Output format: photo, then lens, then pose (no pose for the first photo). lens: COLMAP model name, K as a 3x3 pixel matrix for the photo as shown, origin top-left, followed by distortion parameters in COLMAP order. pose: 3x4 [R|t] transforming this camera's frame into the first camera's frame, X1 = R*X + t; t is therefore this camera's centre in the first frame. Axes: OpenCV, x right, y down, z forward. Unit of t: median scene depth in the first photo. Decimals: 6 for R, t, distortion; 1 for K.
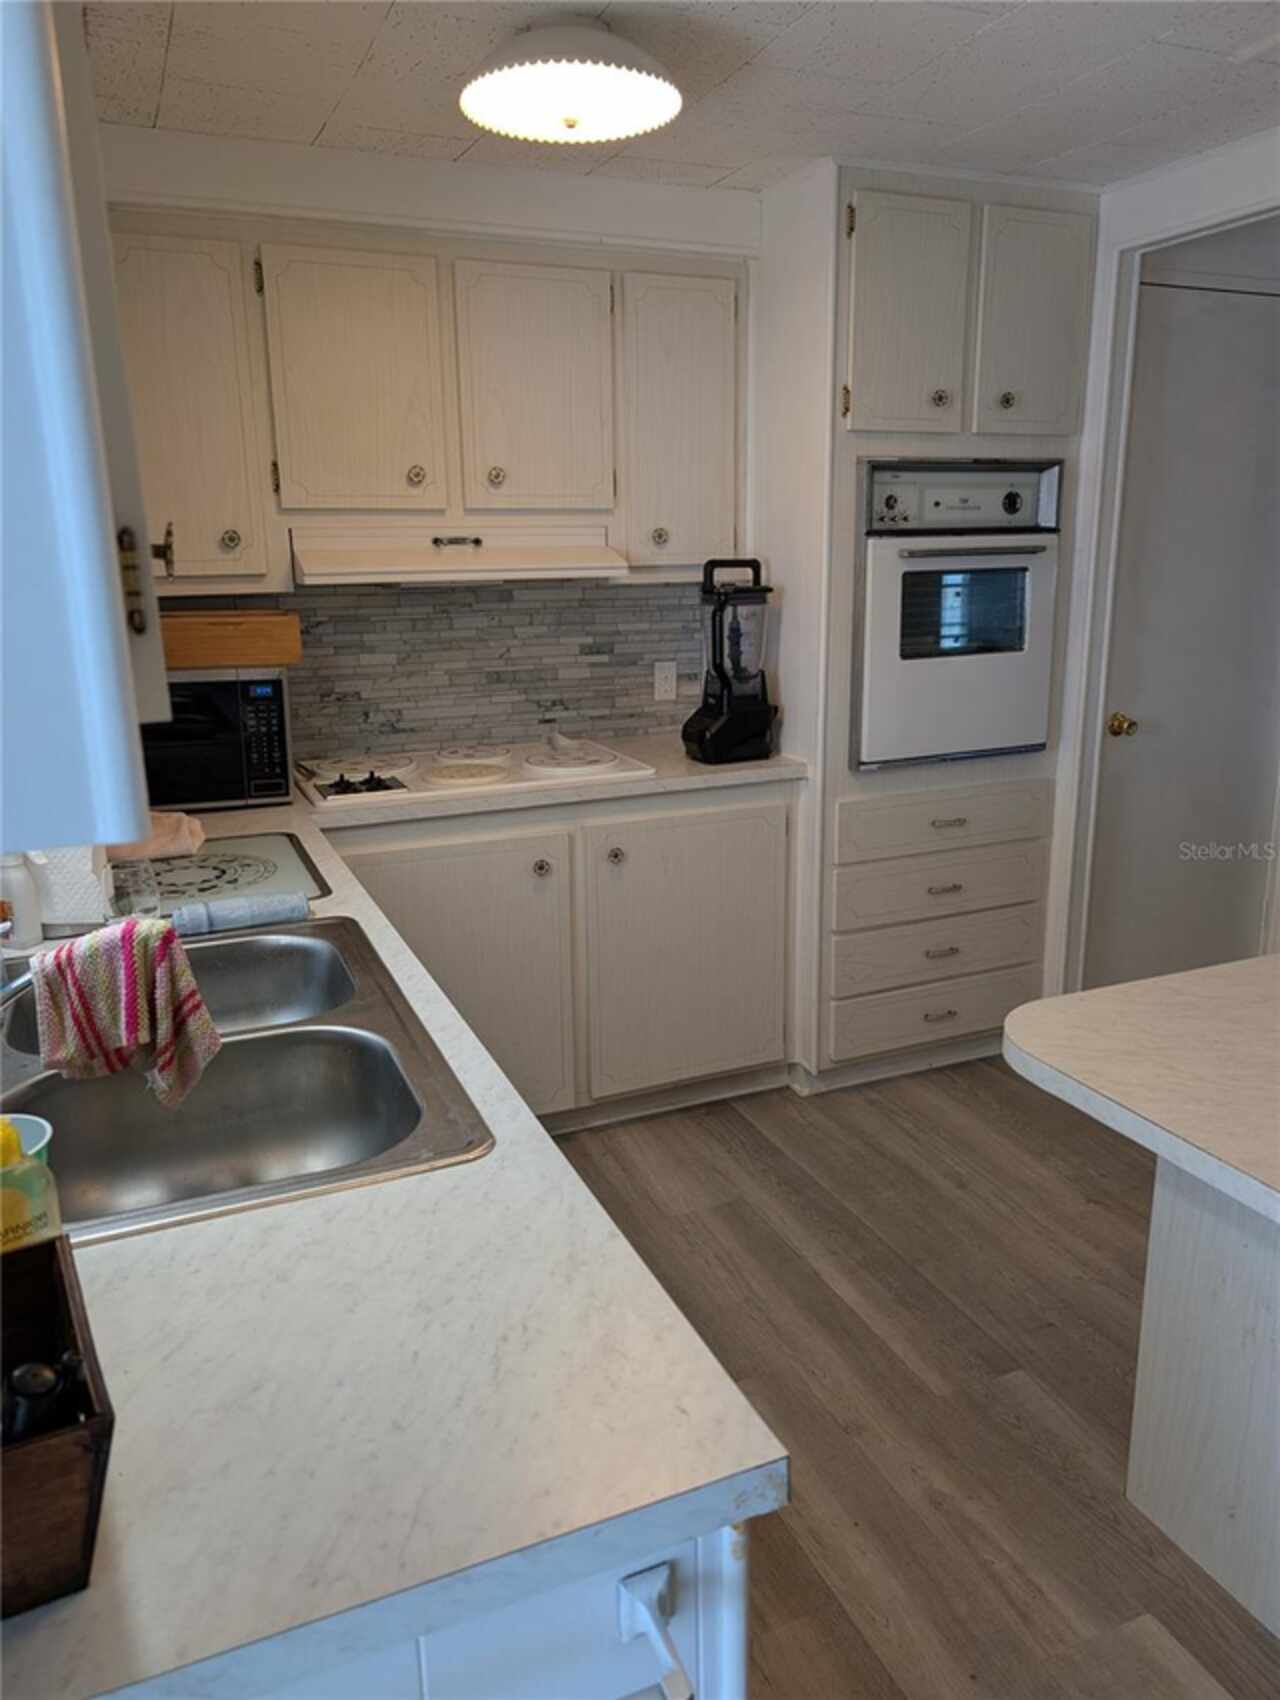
lens RADIAL K [[1222.6, 0, 646.3], [0, 1222.6, 842.9], [0, 0, 1]] dist [0.019511, -0.015335]
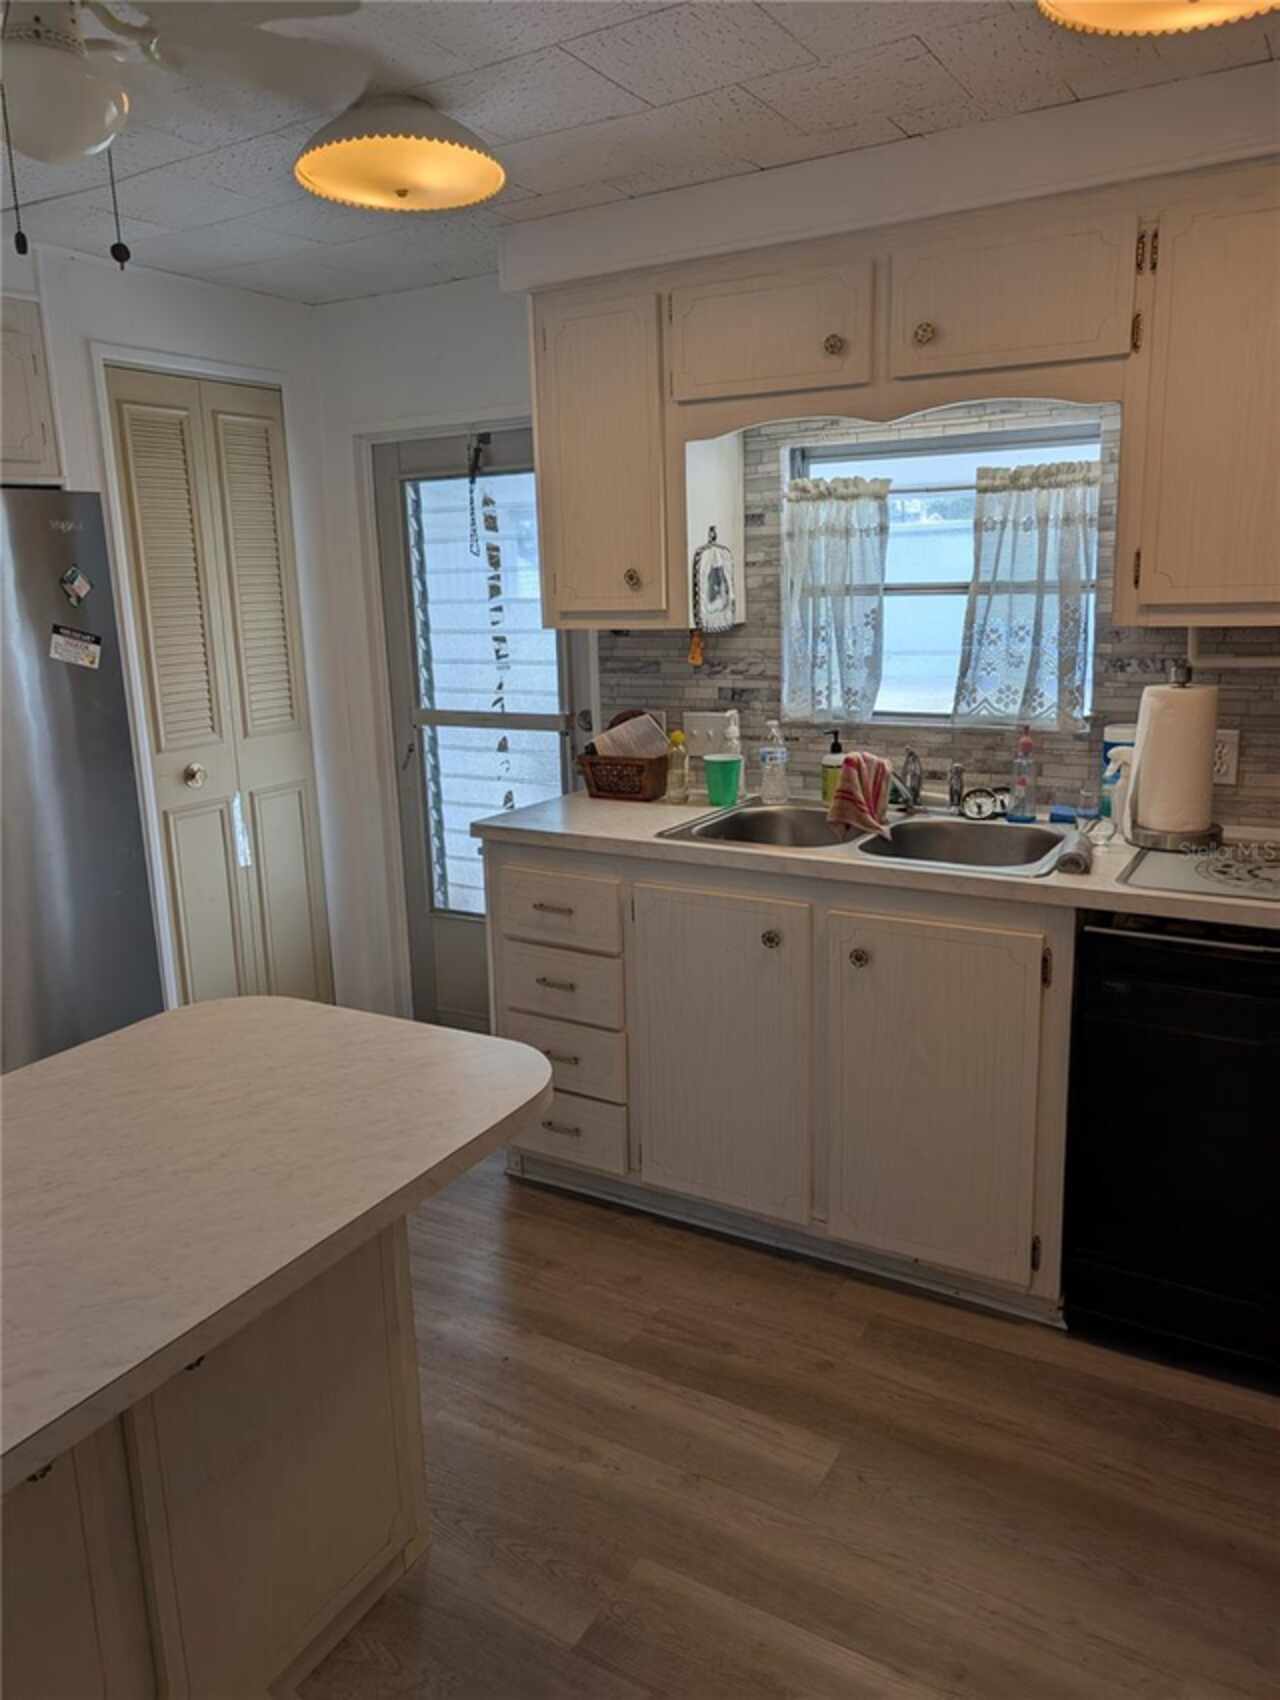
lens RADIAL K [[1222.6, 0, 628.7], [0, 1222.6, 847.1], [0, 0, 1]] dist [0.019511, -0.015335]
pose [[-0.813369, 0.160598, -0.559141, 0.440522], [-0.105404, 0.904549, 0.413136, -0.245366], [0.572119, 0.394968, -0.718805, 0.963291]]
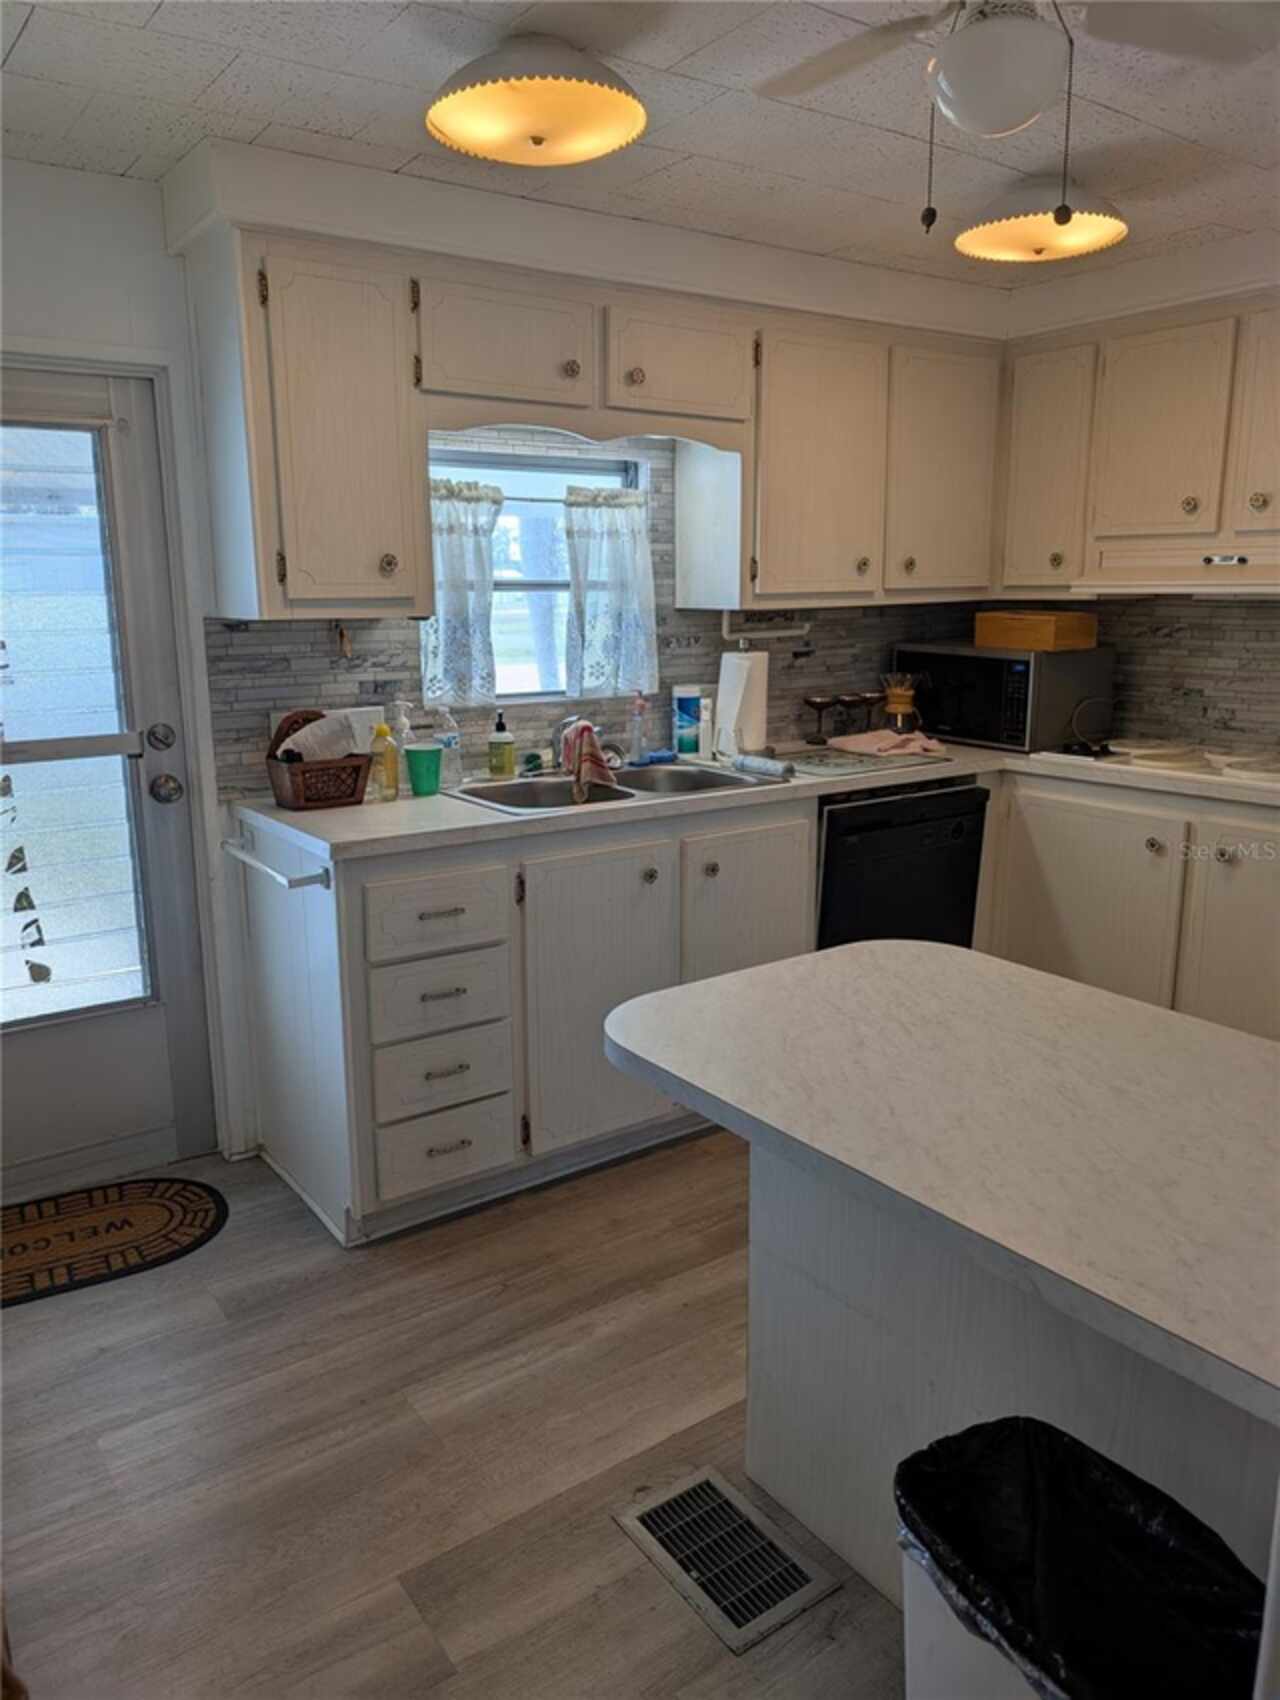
lens RADIAL K [[1222.6, 0, 642.6], [0, 1222.6, 852.3], [0, 0, 1]] dist [0.019511, -0.015335]
pose [[0.212343, 0.217746, -0.952627, 0.806475], [-0.236515, 0.957325, 0.166100, -0.043283], [0.948141, 0.190041, 0.254781, 0.226732]]
